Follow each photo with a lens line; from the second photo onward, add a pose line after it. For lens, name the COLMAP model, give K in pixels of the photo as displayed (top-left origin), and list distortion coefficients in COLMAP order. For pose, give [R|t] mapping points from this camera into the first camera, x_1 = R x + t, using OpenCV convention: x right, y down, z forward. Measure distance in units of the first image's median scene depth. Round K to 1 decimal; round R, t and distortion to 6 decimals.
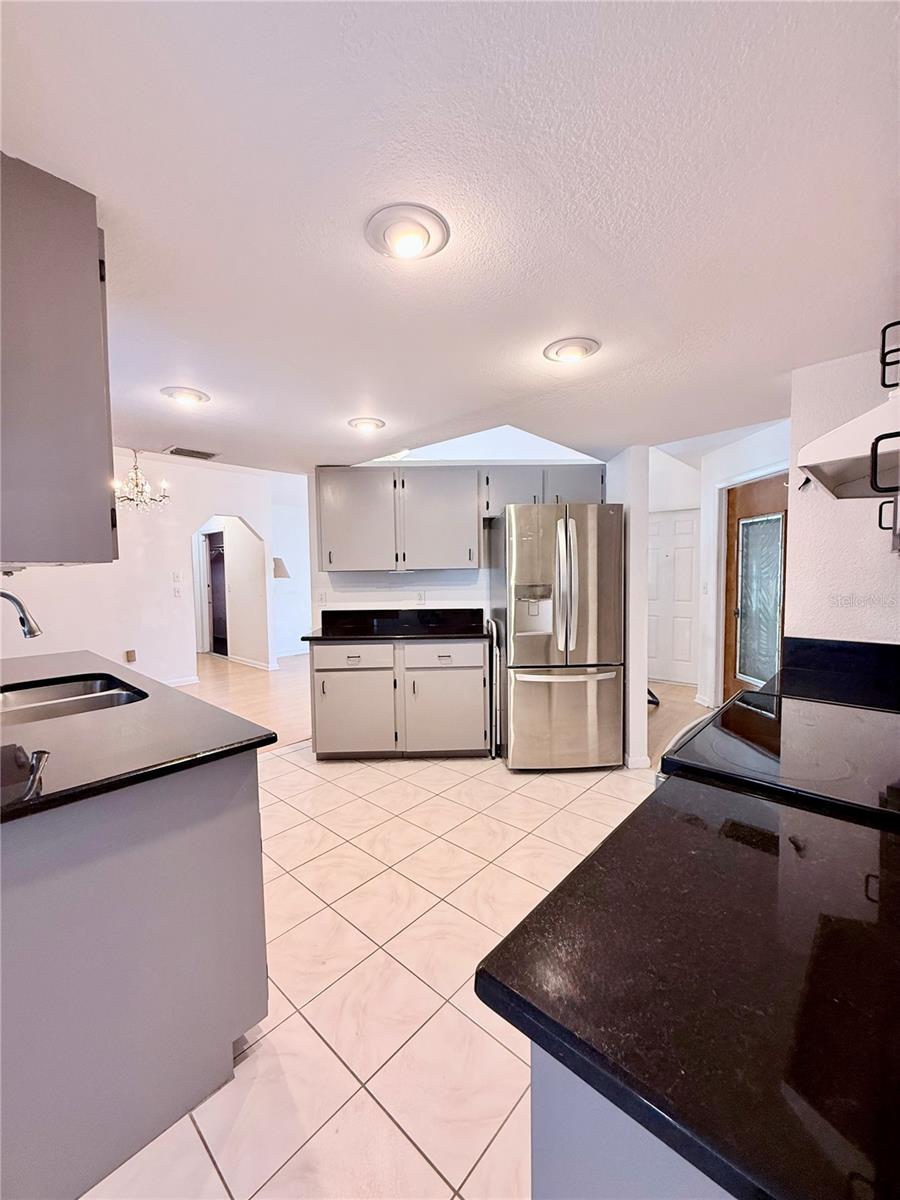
lens RADIAL K [[478.1, 0, 448.7], [0, 478.1, 598.8], [0, 0, 1]] dist [0.001117, -0.000282]
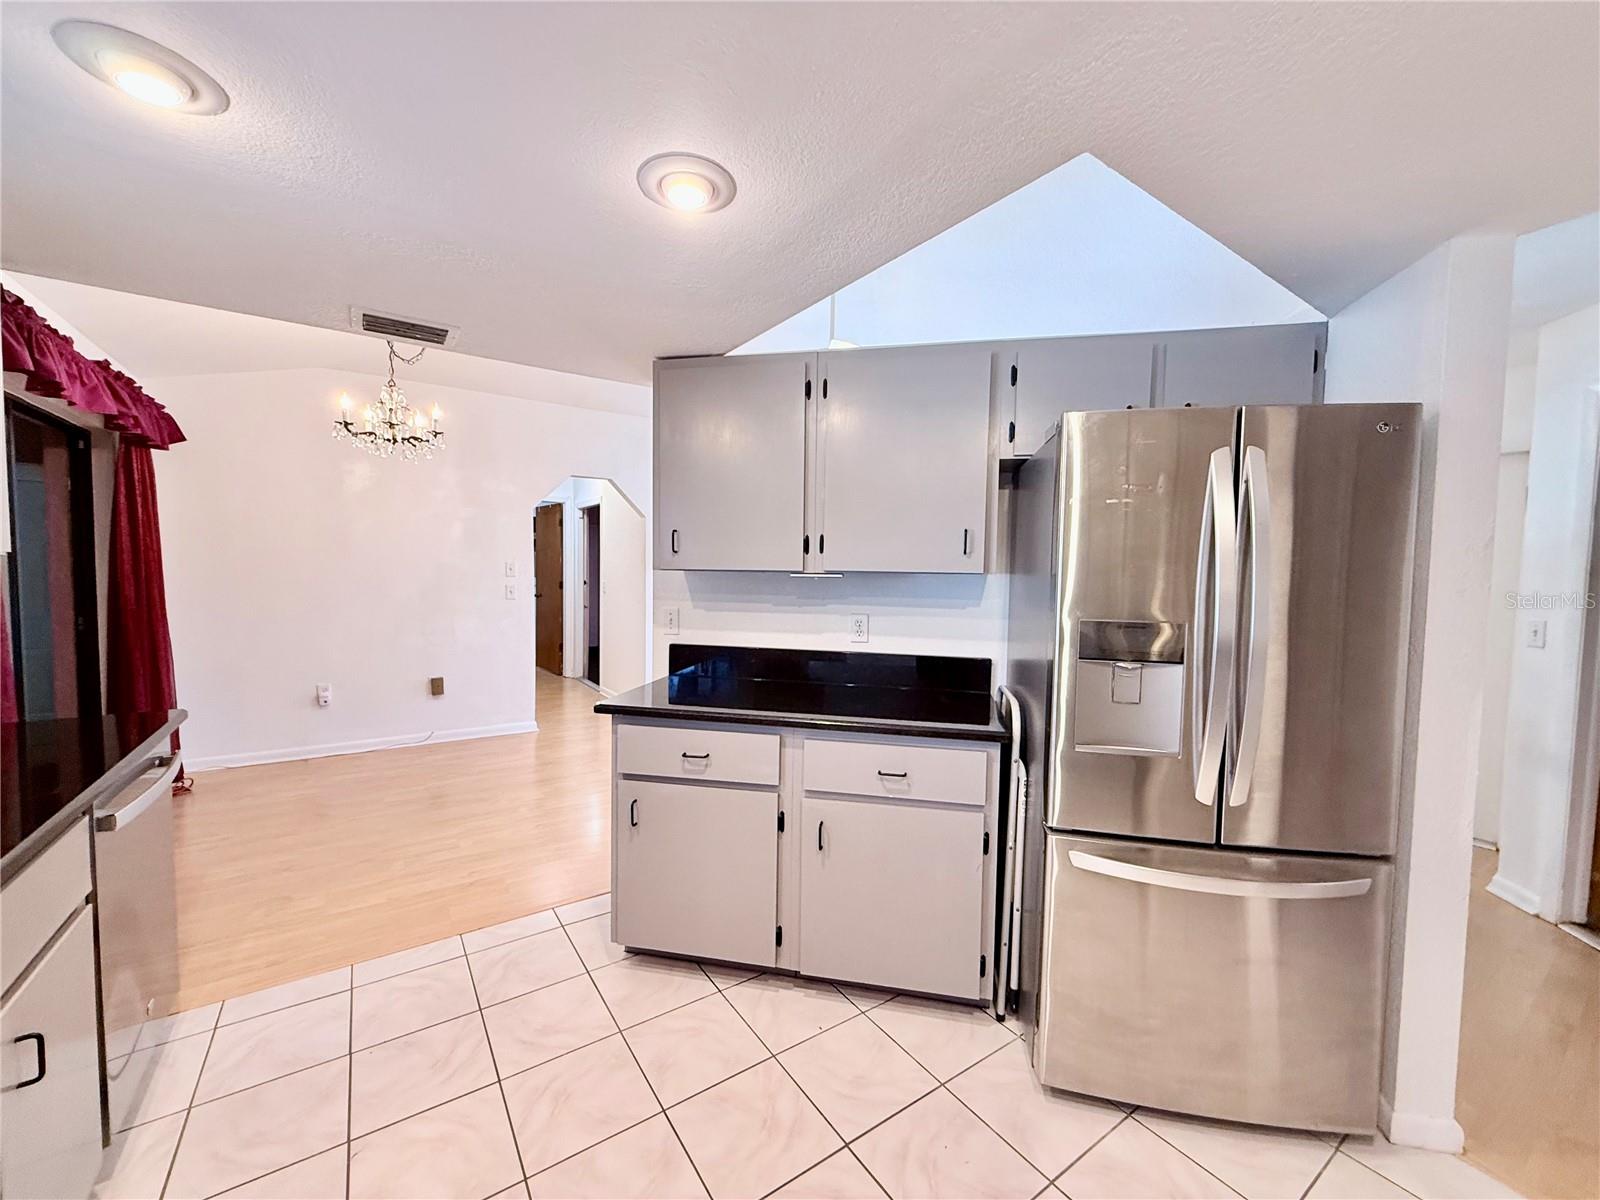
lens RADIAL K [[637.4, 0, 799.3], [0, 637.4, 601.2], [0, 0, 1]] dist [0.001117, -0.000282]
pose [[0.972276, 0.042655, -0.229914, 0.034314], [-0.044092, 0.999027, -0.001112, -0.031285], [0.229642, 0.011219, 0.973210, 0.406352]]
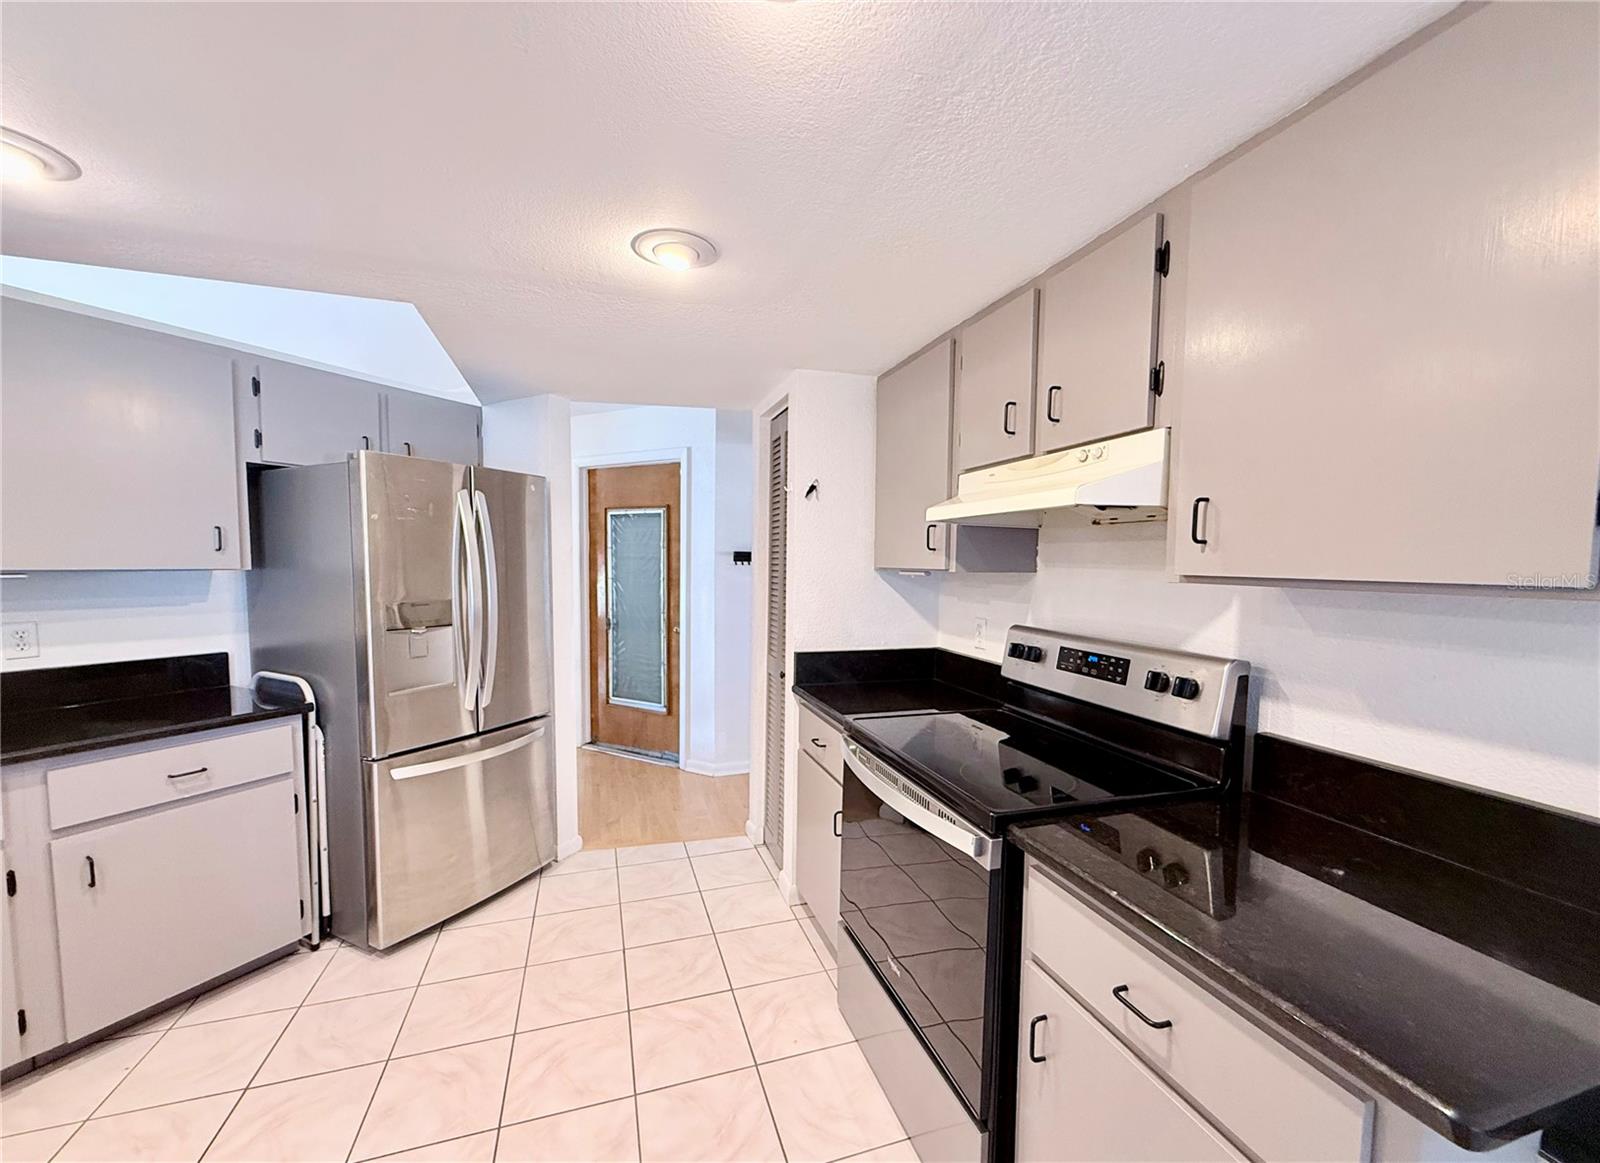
lens RADIAL K [[637.3, 0, 796.5], [0, 637.3, 604.7], [0, 0, 1]] dist [0.000125, -0.000040]
pose [[0.500952, -0.041908, 0.864460, -0.221478], [0.033619, 0.999015, 0.028949, -0.030029], [-0.864822, 0.014560, 0.501868, 0.223707]]
